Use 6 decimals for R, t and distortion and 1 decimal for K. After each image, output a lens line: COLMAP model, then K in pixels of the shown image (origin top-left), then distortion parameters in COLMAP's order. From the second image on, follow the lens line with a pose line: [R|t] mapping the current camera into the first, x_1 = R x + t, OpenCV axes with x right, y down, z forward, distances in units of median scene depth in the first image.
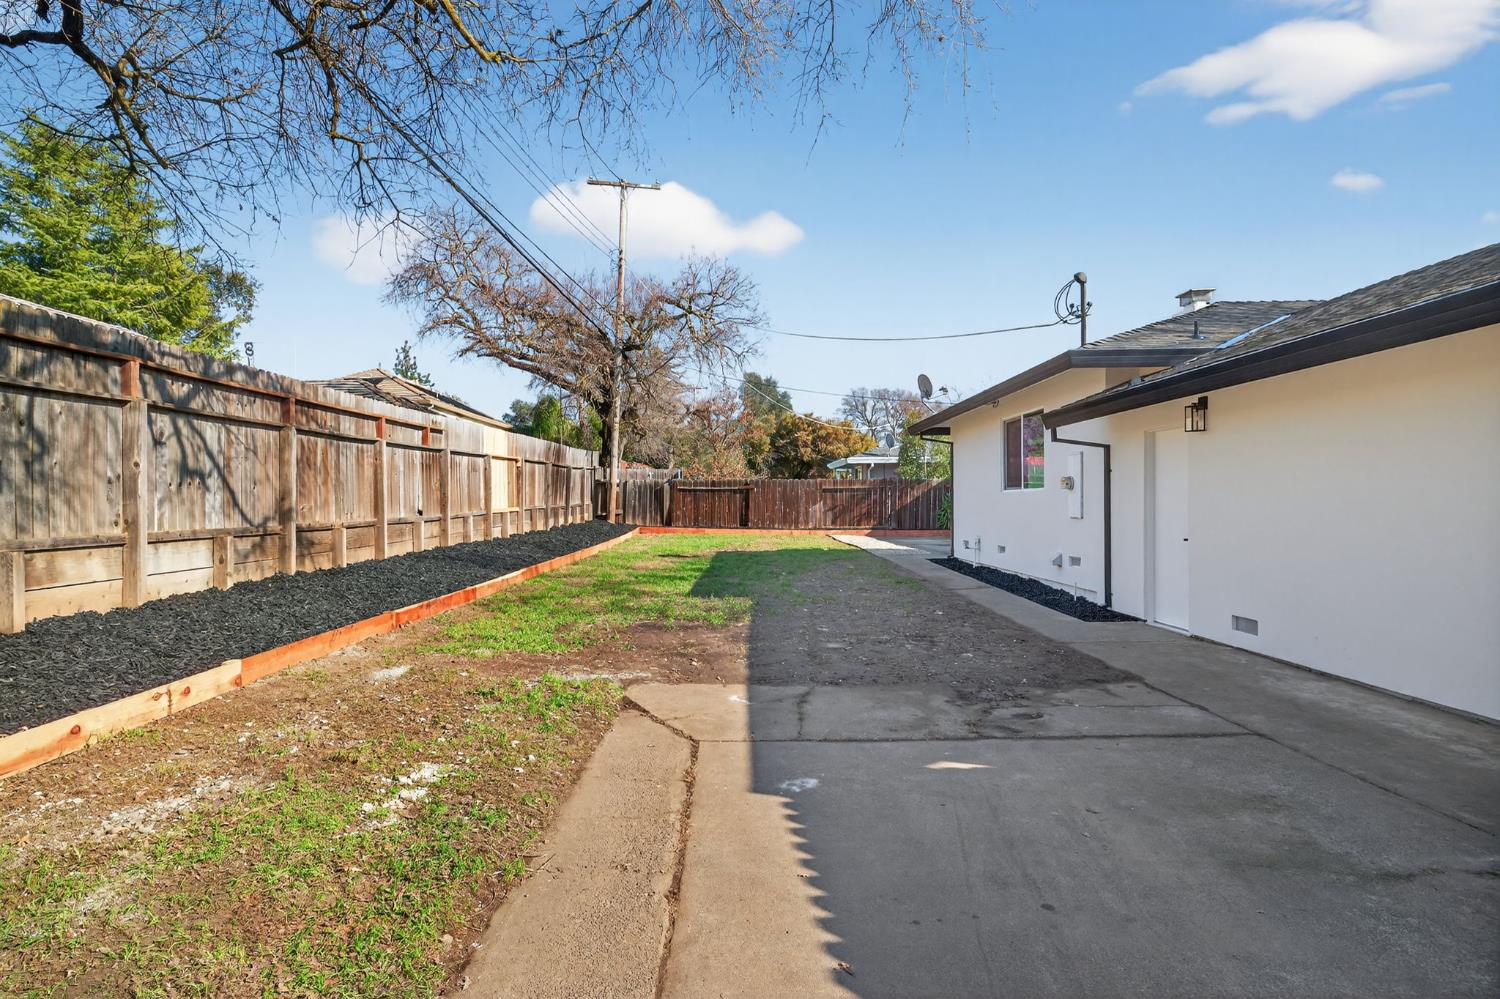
lens RADIAL K [[802.0, 0, 751.9], [0, 802.0, 500.8], [0, 0, 1]] dist [-0.005600, -0.000217]
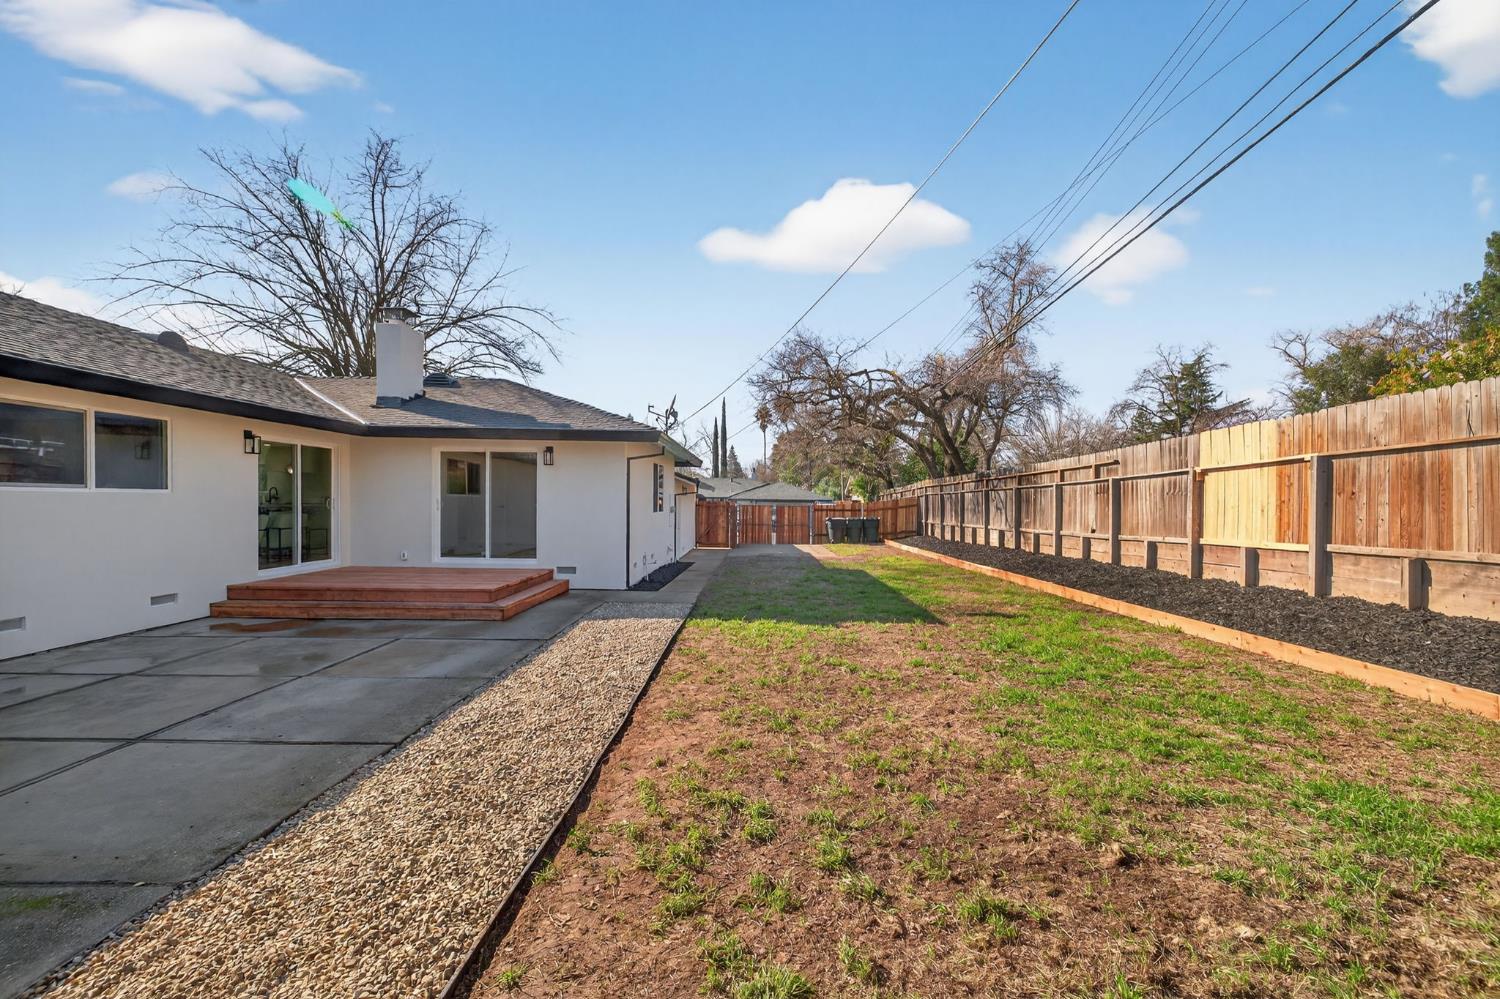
lens RADIAL K [[638.0, 0, 764.0], [0, 638.0, 508.0], [0, 0, 1]] dist [0.011673, 0.000536]
pose [[-0.999878, -0.002076, 0.015495, 0.049415], [-0.002028, 0.999993, 0.003143, -0.012154], [-0.015502, 0.003111, -0.999875, 0.989652]]
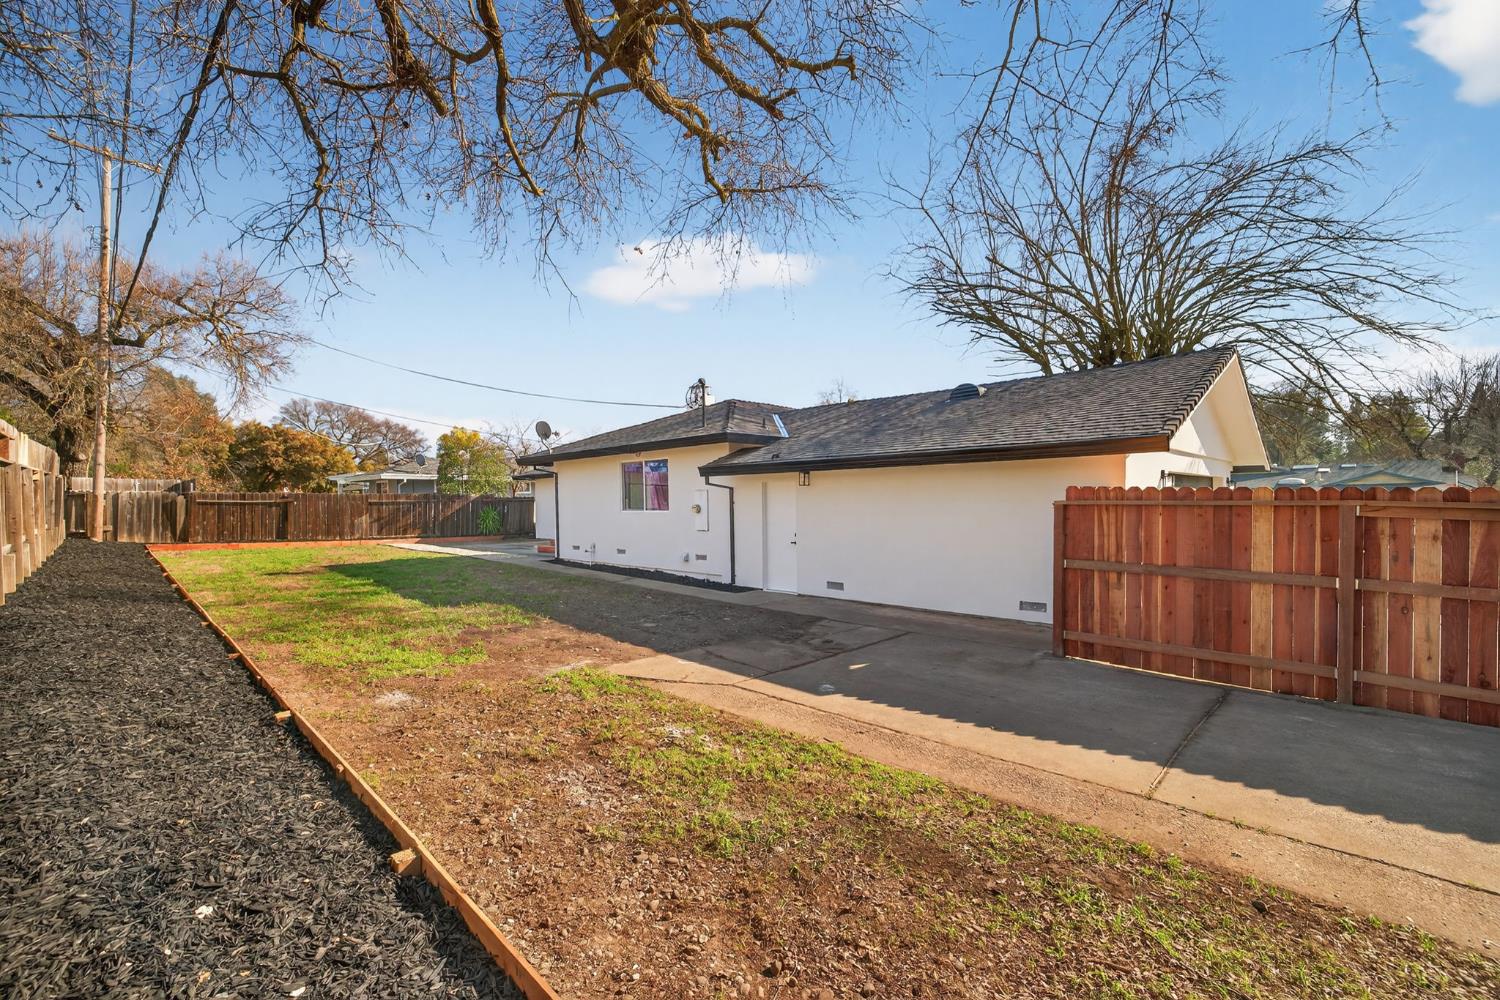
lens RADIAL K [[638.0, 0, 742.5], [0, 638.0, 501.1], [0, 0, 1]] dist [0.011673, 0.000536]
pose [[0.715418, 0.002235, 0.698693, -0.161089], [0.001577, 0.999987, -0.004814, -0.011709], [-0.698695, 0.004545, 0.715406, 0.007409]]
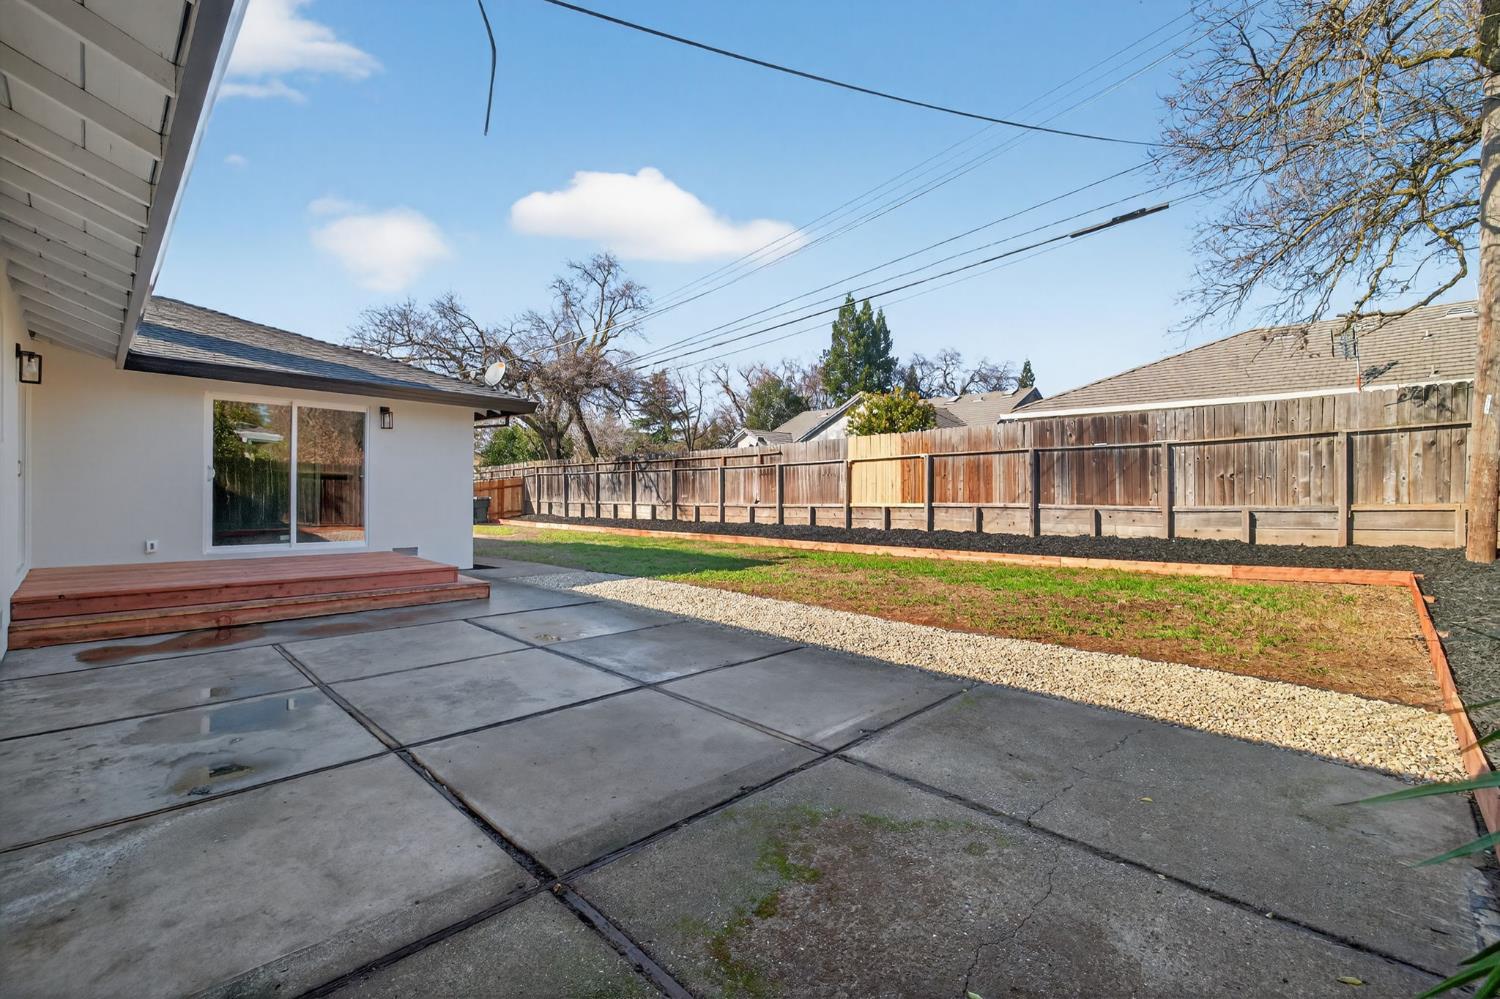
lens RADIAL K [[638.0, 0, 748.6], [0, 638.0, 496.4], [0, 0, 1]] dist [0.011673, 0.000536]
pose [[-0.713112, 0.004939, -0.701033, 0.292573], [-0.001202, 0.999965, 0.008267, -0.004770], [0.701049, 0.006738, -0.713081, 0.969521]]
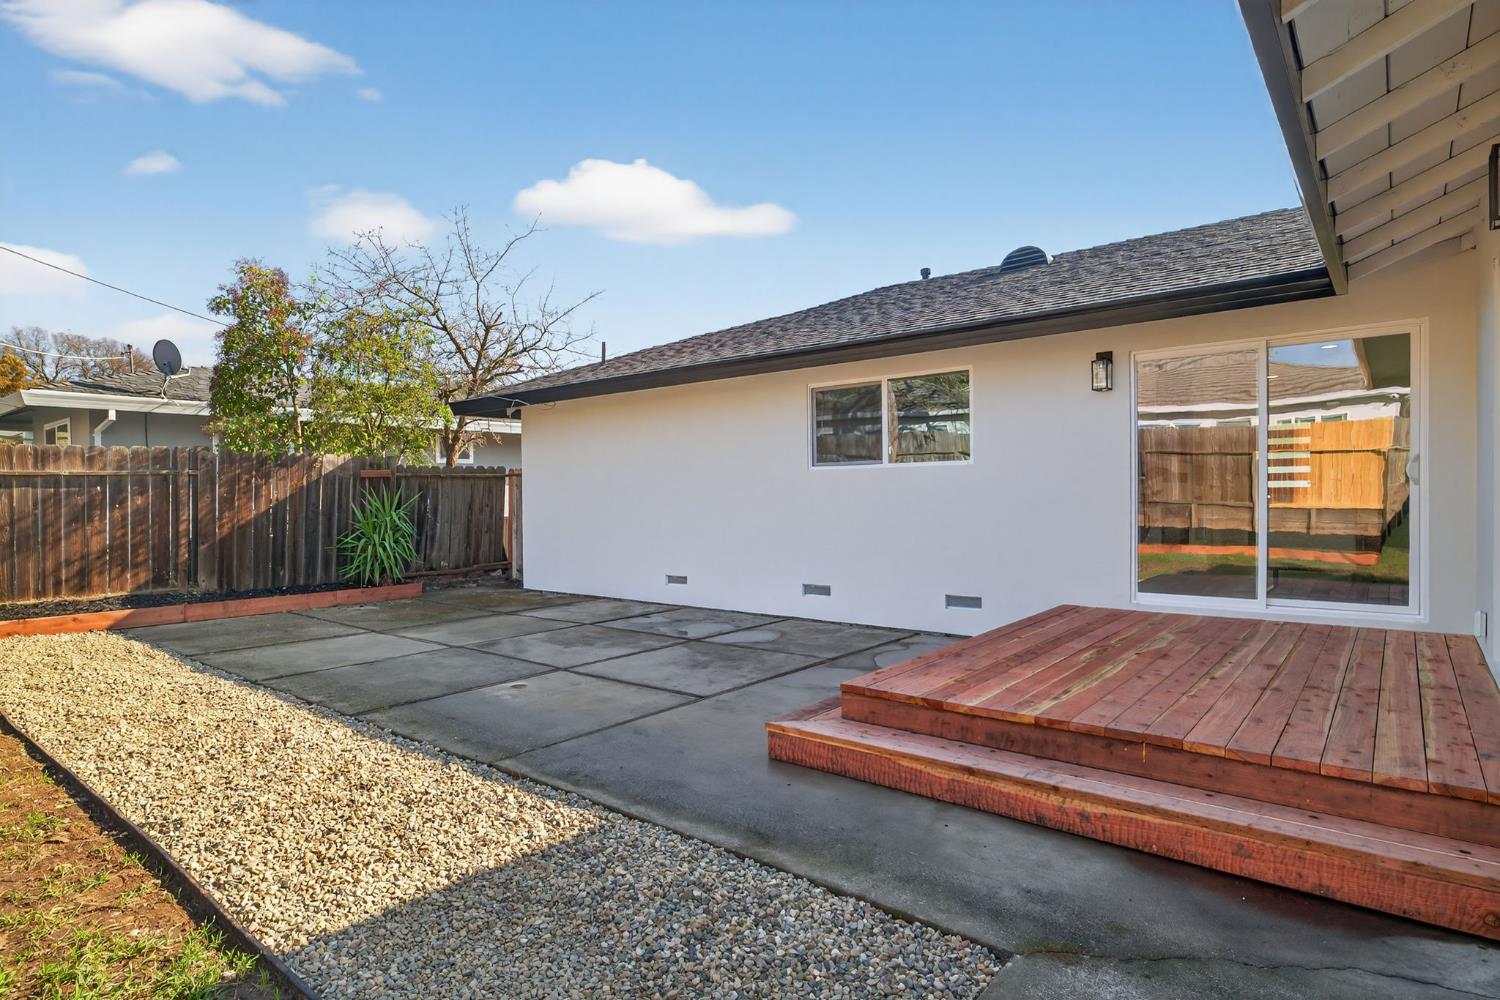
lens RADIAL K [[802.0, 0, 748.5], [0, 802.0, 496.8], [0, 0, 1]] dist [-0.005600, -0.000217]
pose [[0.643550, 0.003121, 0.765397, 0.062276], [0.000672, 0.999989, -0.004643, -0.005372], [-0.765403, 0.003503, 0.643541, 0.594382]]
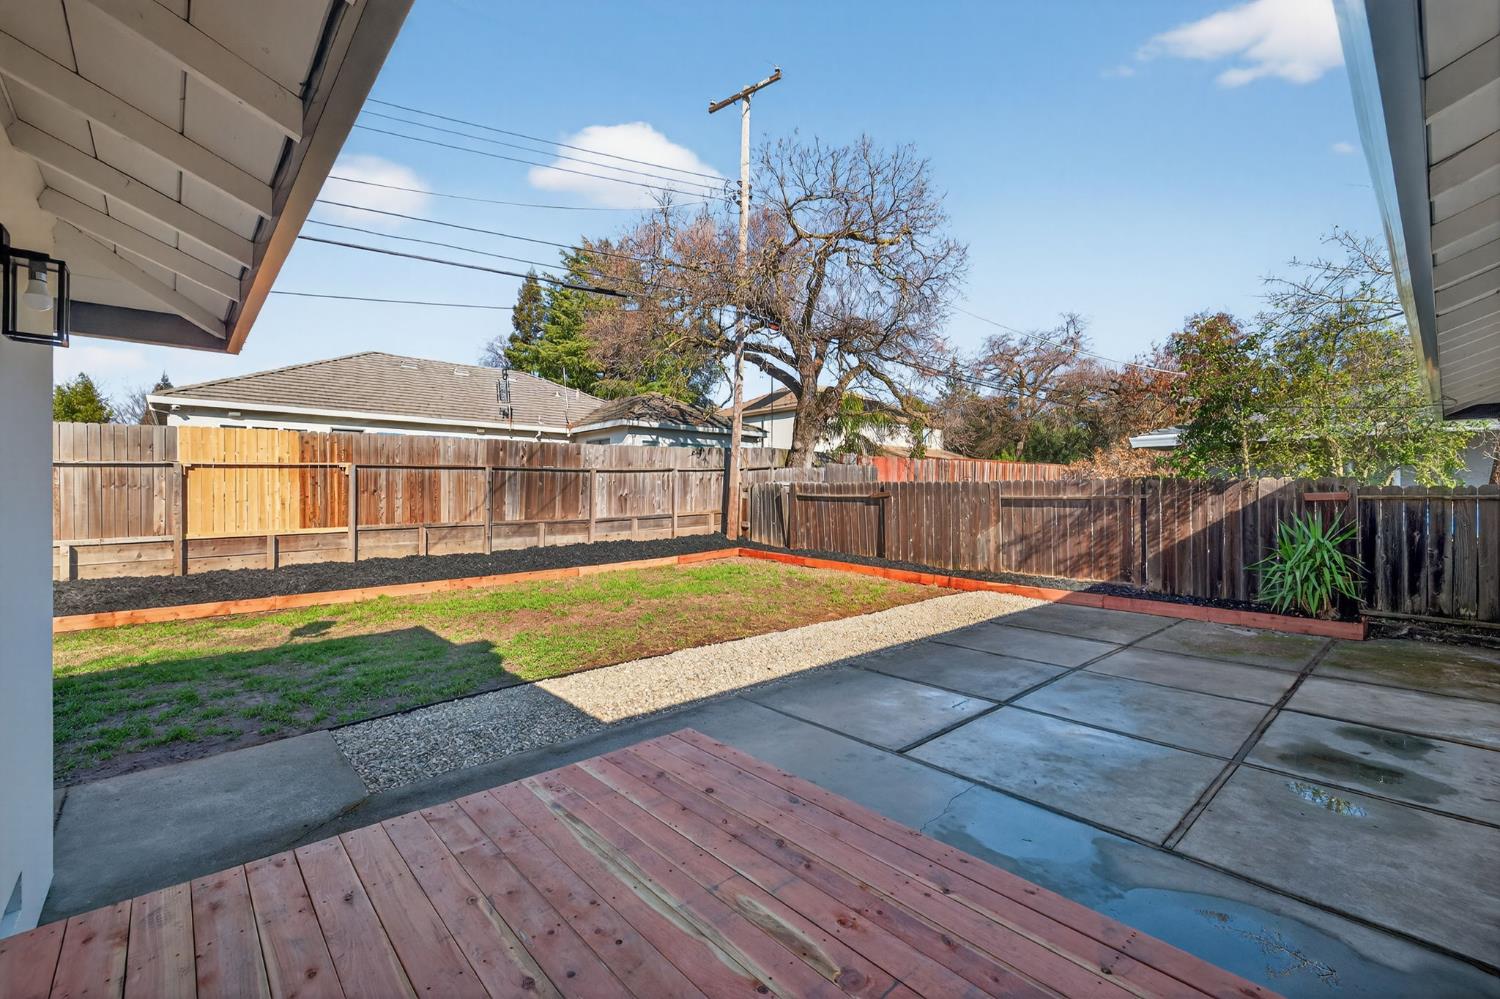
lens RADIAL K [[638.0, 0, 746.7], [0, 638.0, 488.5], [0, 0, 1]] dist [0.011673, 0.000536]
pose [[0.663493, 0.003815, -0.748173, 0.294259], [-0.004219, 0.999990, 0.001358, -0.021845], [0.748171, 0.002256, 0.663503, 0.596706]]
